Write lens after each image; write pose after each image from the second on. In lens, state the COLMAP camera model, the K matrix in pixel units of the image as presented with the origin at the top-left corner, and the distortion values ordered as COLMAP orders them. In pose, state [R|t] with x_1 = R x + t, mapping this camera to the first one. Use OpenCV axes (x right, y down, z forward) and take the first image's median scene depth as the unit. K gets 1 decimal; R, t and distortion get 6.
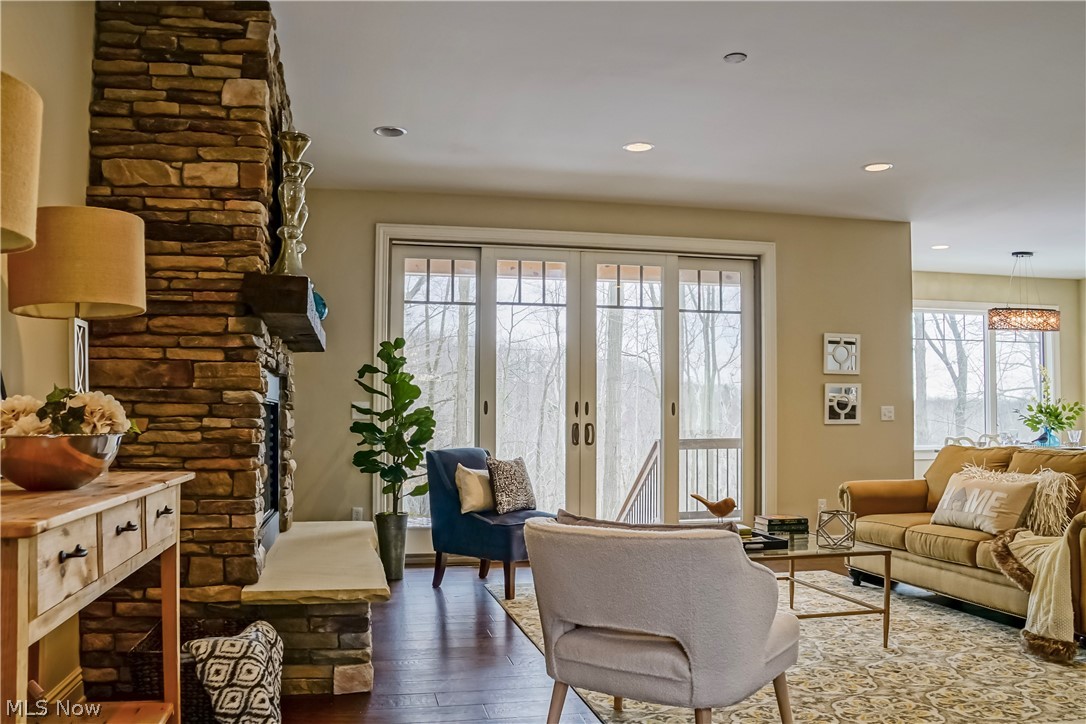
lens RADIAL K [[910.3, 0, 456.1], [0, 910.3, 365.2], [0, 0, 1]] dist [-0.094166, -0.001904]
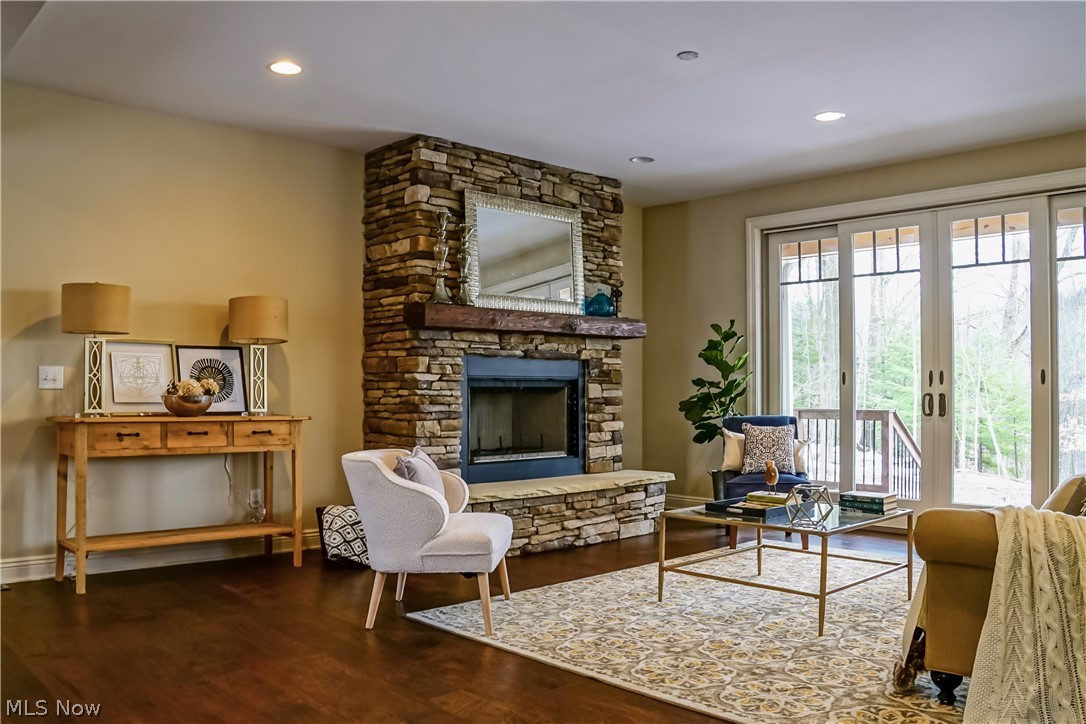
lens RADIAL K [[899.4, 0, 525.0], [0, 899.4, 372.9], [0, 0, 1]] dist [-0.170613, 0.108399]
pose [[0.523023, -0.017841, -0.852132, 0.948431], [0.051726, 0.998602, 0.010841, 0.014548], [0.850748, -0.049748, 0.523215, 0.221889]]
